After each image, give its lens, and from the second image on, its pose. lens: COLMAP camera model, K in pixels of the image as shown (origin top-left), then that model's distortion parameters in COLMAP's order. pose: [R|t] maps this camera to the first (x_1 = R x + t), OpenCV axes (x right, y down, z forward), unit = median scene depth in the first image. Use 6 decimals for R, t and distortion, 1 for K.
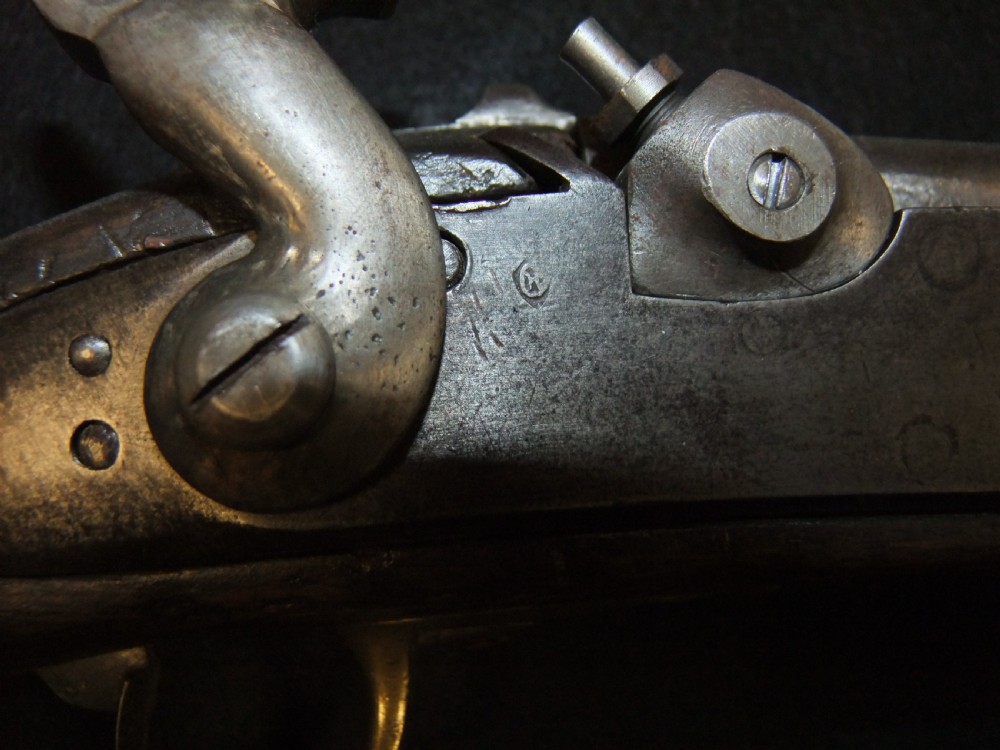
lens RADIAL K [[850.2, 0, 500.0], [0, 850.2, 375.0], [0, 0, 1]] dist [-0.054727, 0.010758]
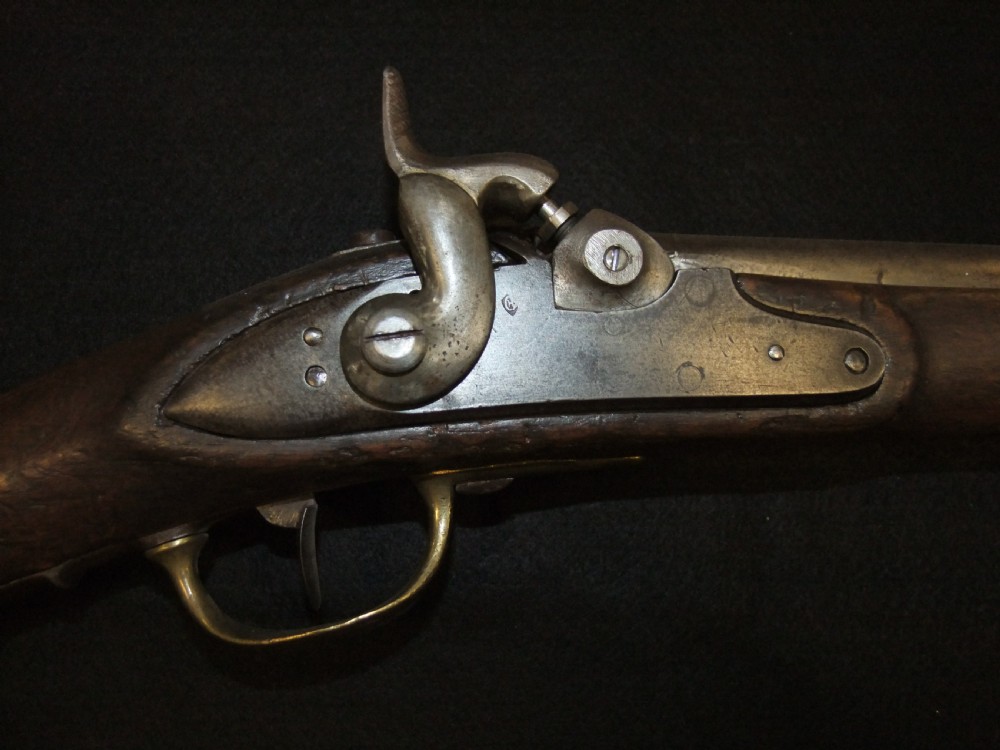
lens RADIAL K [[850.2, 0, 500.0], [0, 850.2, 375.0], [0, 0, 1]] dist [-0.054727, 0.010758]
pose [[0.999914, -0.009030, 0.009490, -0.011869], [0.009792, 0.996460, -0.083501, 0.265251], [-0.008702, 0.083587, 0.996463, -1.223208]]
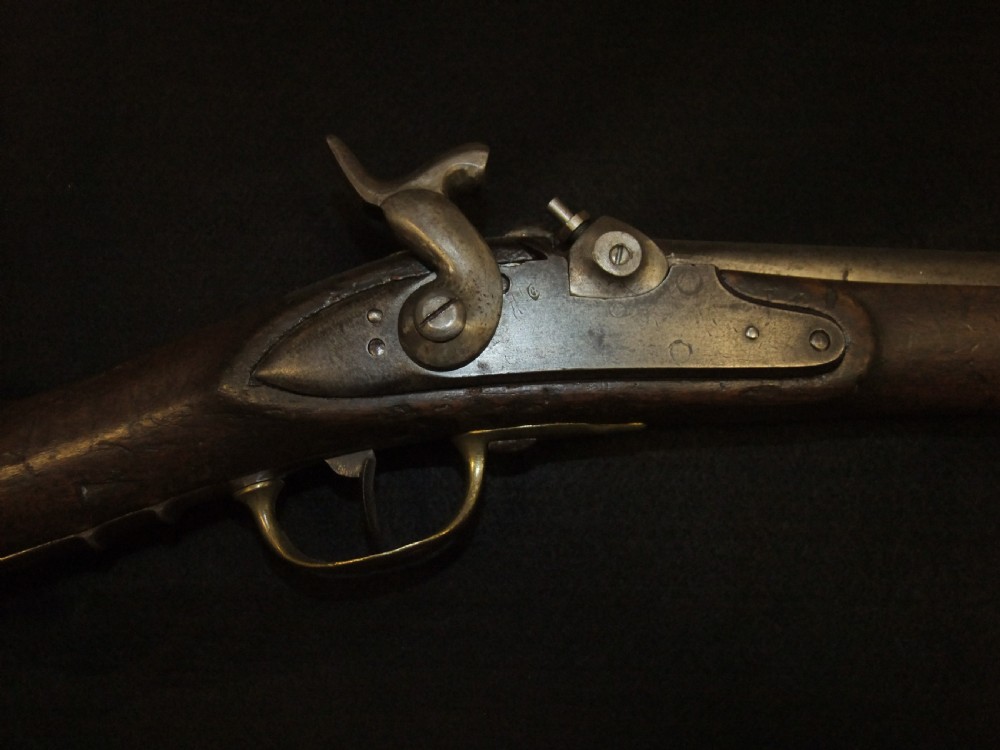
lens RADIAL K [[850.2, 0, 500.0], [0, 850.2, 375.0], [0, 0, 1]] dist [-0.054727, 0.010758]
pose [[0.999284, 0.002643, -0.037746, 0.033500], [-0.007411, 0.991909, -0.126733, 0.513912], [0.037105, 0.126922, 0.991219, -1.720308]]
